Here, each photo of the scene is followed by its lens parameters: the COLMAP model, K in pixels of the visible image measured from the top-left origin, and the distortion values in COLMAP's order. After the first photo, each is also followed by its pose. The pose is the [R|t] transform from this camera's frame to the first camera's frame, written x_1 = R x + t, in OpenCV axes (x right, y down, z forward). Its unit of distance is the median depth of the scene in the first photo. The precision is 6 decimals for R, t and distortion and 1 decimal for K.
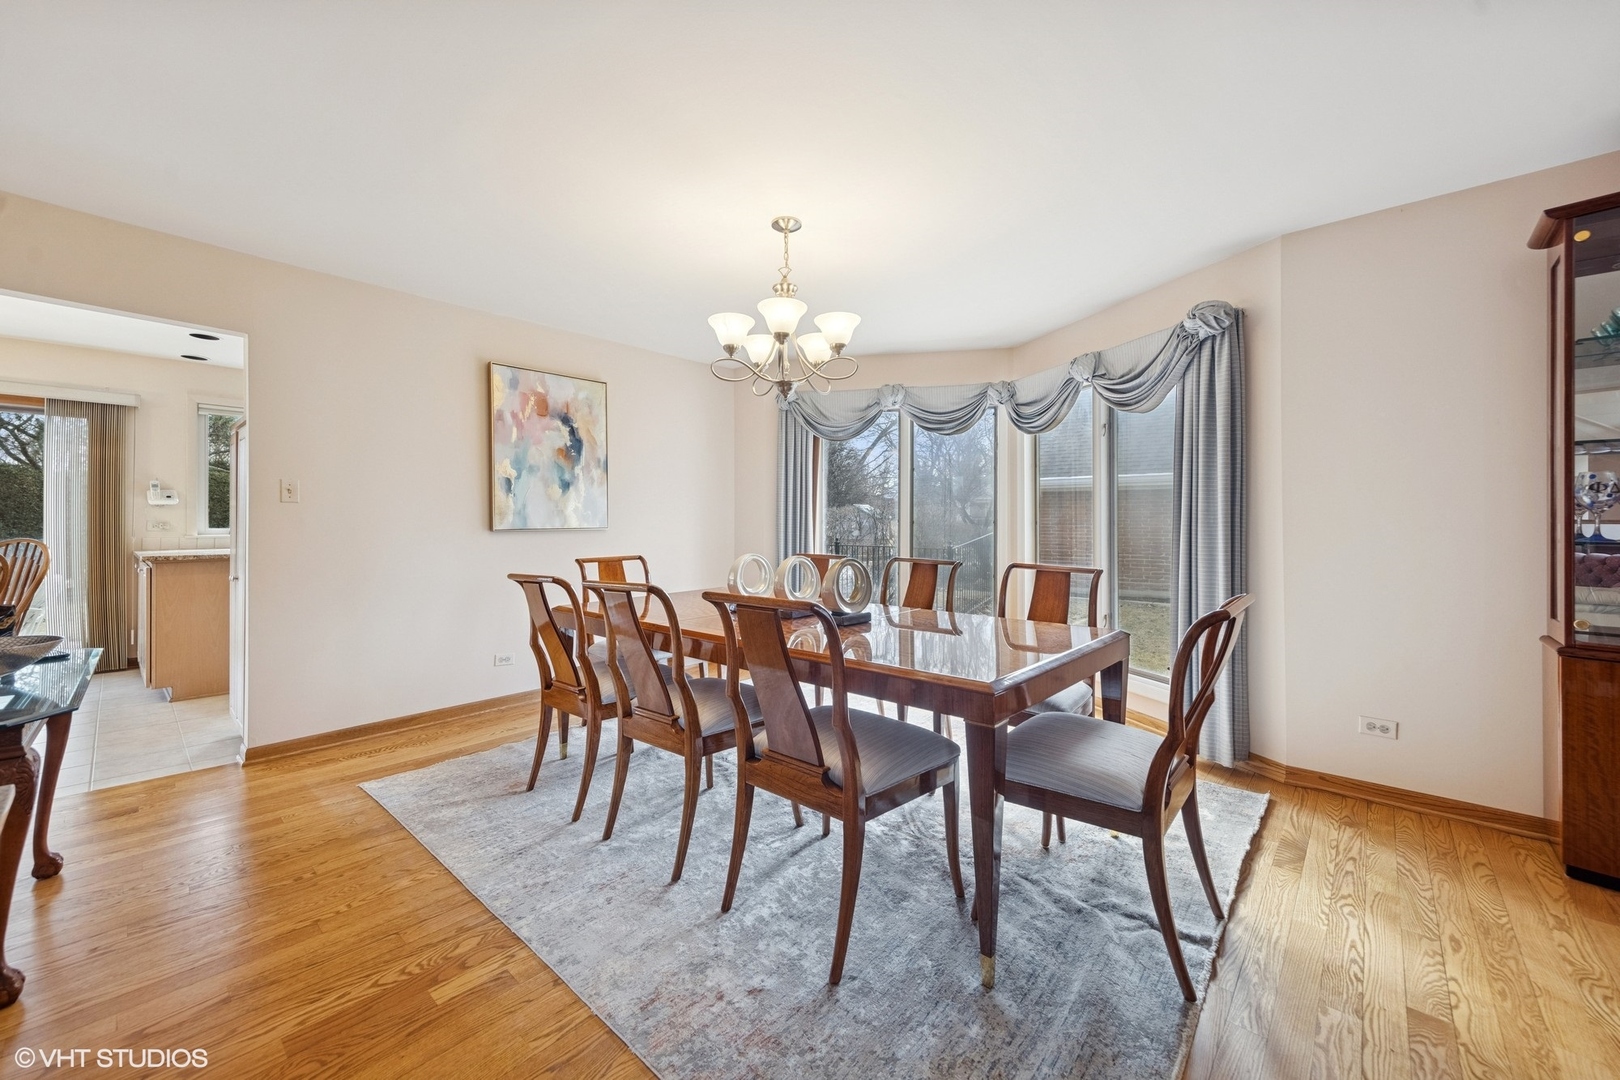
lens RADIAL K [[625.8, 0, 809.3], [0, 625.8, 530.7], [0, 0, 1]] dist [0.003180, 0.000959]
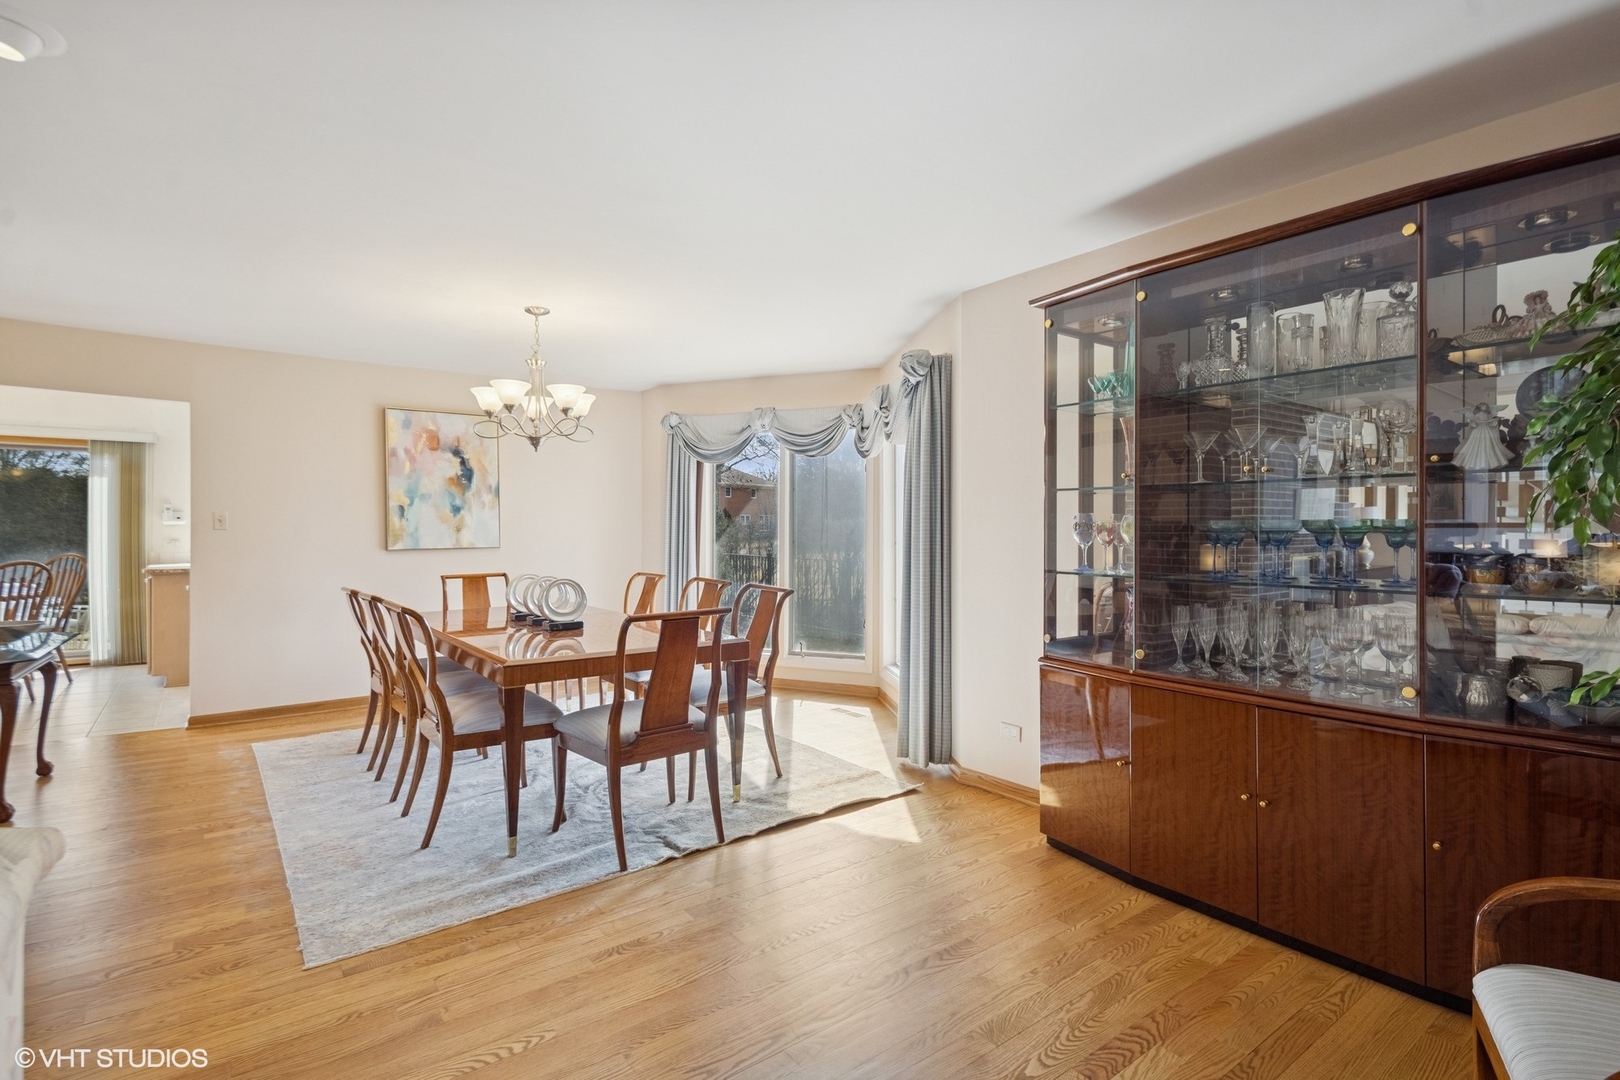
lens RADIAL K [[777.4, 0, 811.2], [0, 777.4, 542.9], [0, 0, 1]] dist [0.001028, -0.001905]
pose [[0.984692, 0.002826, -0.174280, 0.514636], [-0.001927, 0.999984, 0.005327, -0.022771], [0.174292, -0.004910, 0.984682, -0.288666]]
